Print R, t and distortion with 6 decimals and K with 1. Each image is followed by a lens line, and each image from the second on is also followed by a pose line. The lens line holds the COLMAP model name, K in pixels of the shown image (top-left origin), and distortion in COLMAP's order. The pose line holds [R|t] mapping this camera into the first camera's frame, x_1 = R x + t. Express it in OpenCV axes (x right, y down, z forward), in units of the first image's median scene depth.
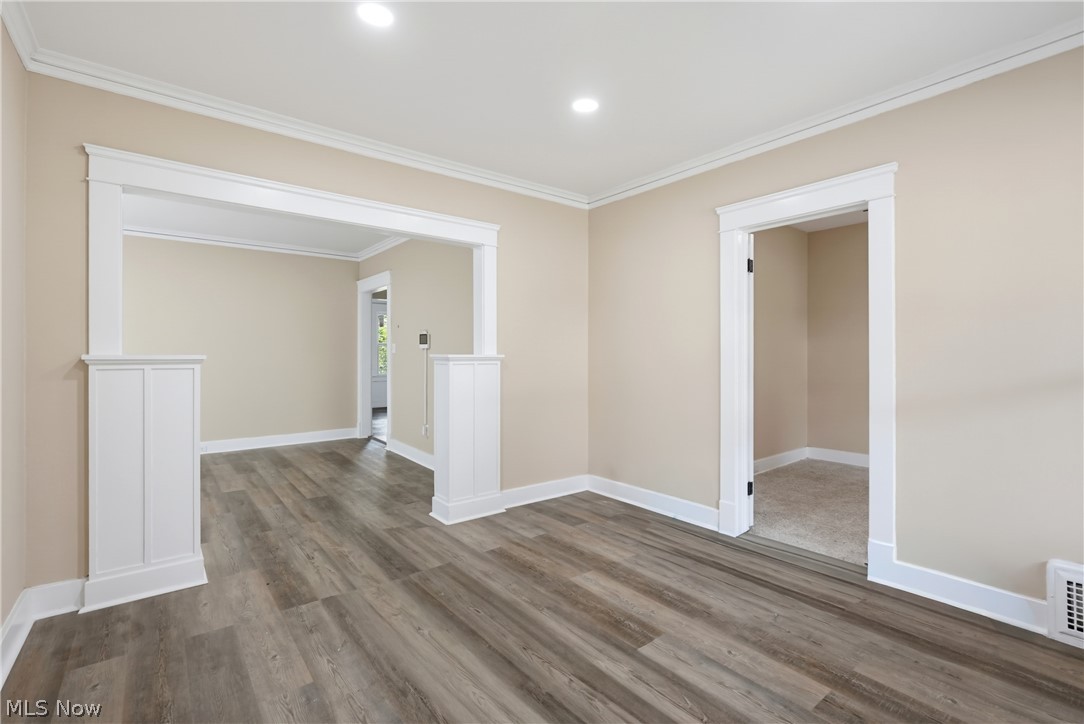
lens RADIAL K [[494.7, 0, 537.2], [0, 494.7, 352.4], [0, 0, 1]] dist [0.001103, 0.000058]
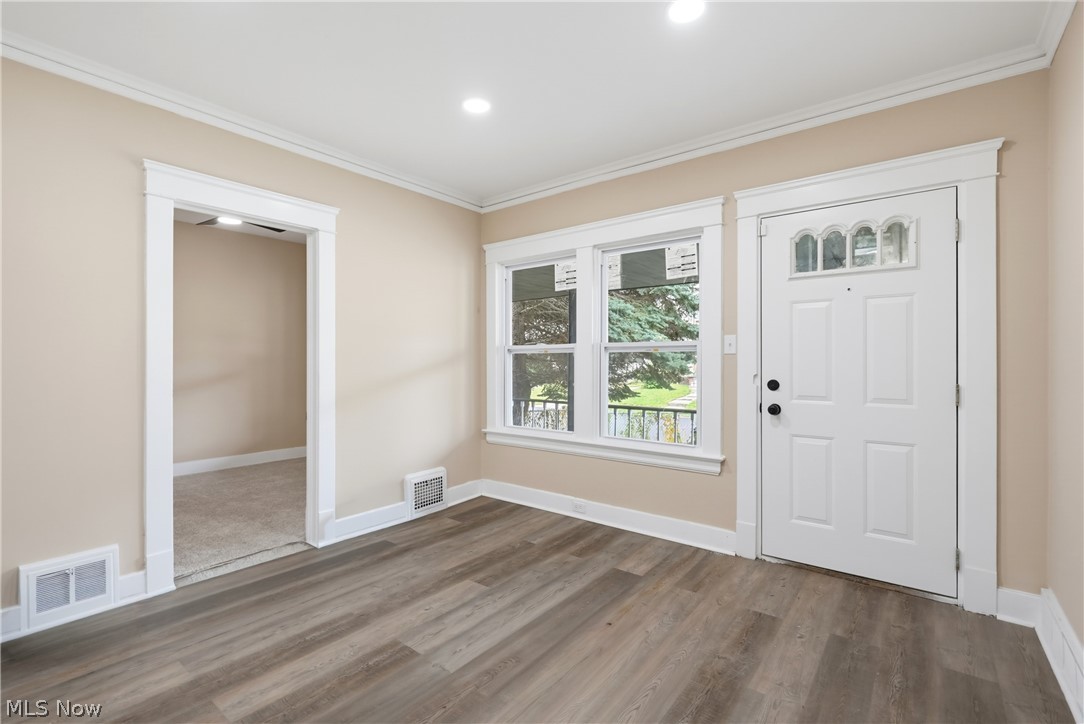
lens RADIAL K [[508.7, 0, 530.4], [0, 508.7, 363.9], [0, 0, 1]] dist [-0.000039, 0.000085]
pose [[-0.241371, -0.007820, 0.970401, -0.743217], [-0.000231, 0.999968, 0.008001, 0.007711], [-0.970433, 0.001707, -0.241366, 0.923635]]
